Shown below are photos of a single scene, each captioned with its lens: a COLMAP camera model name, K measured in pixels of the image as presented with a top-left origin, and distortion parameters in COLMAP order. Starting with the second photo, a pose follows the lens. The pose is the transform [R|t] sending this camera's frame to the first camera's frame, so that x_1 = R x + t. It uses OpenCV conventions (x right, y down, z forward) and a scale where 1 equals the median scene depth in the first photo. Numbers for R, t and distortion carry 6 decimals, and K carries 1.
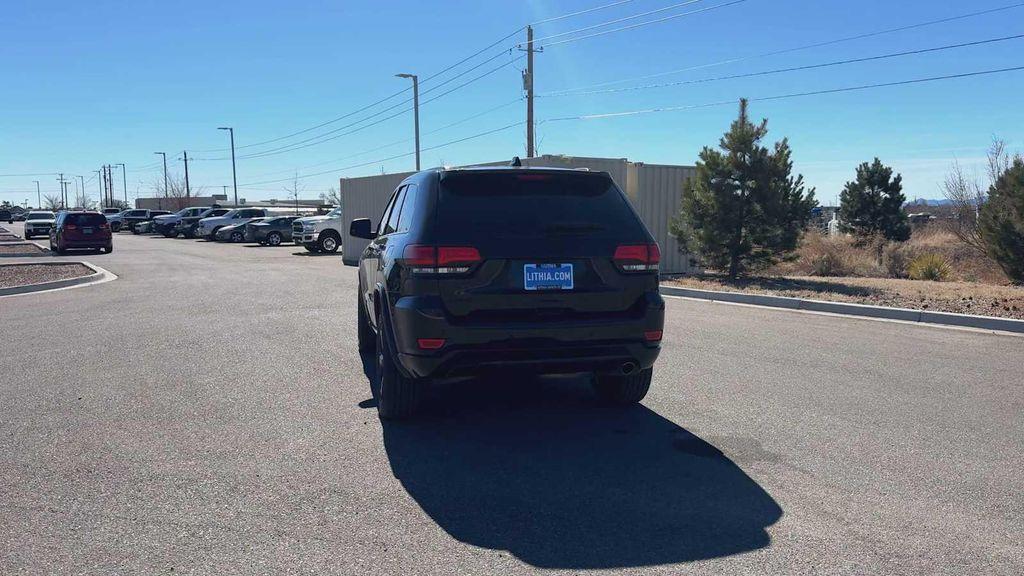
lens RADIAL K [[788.8, 0, 510.9], [0, 788.8, 289.8], [0, 0, 1]] dist [0.057407, -0.000552]
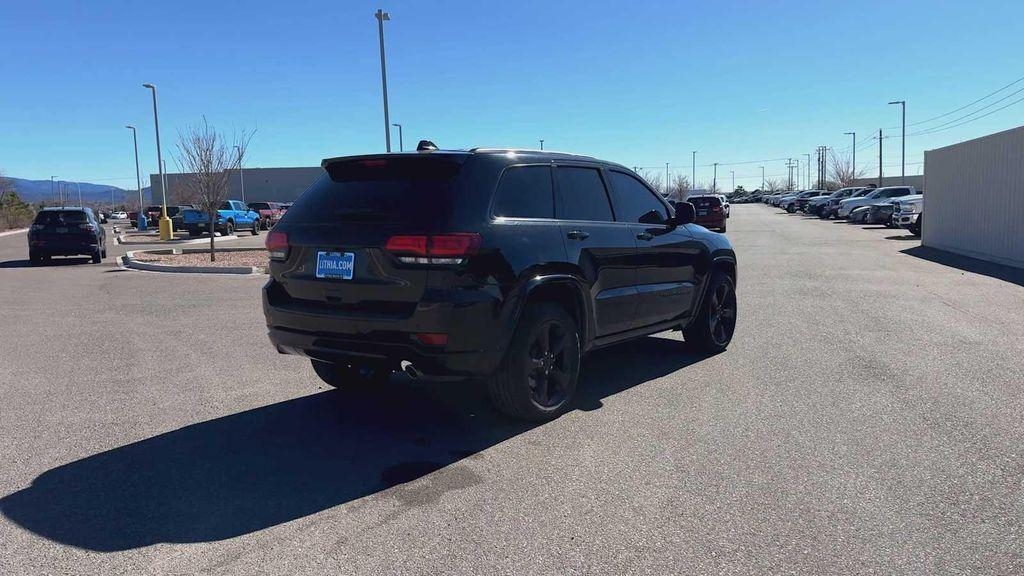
lens RADIAL K [[788.8, 0, 511.8], [0, 788.8, 287.2], [0, 0, 1]] dist [0.057407, -0.000552]
pose [[0.673920, 0.070347, -0.735447, 0.891365], [-0.054825, 0.997474, 0.045172, -0.044270], [0.736767, 0.009878, 0.676074, 0.475113]]
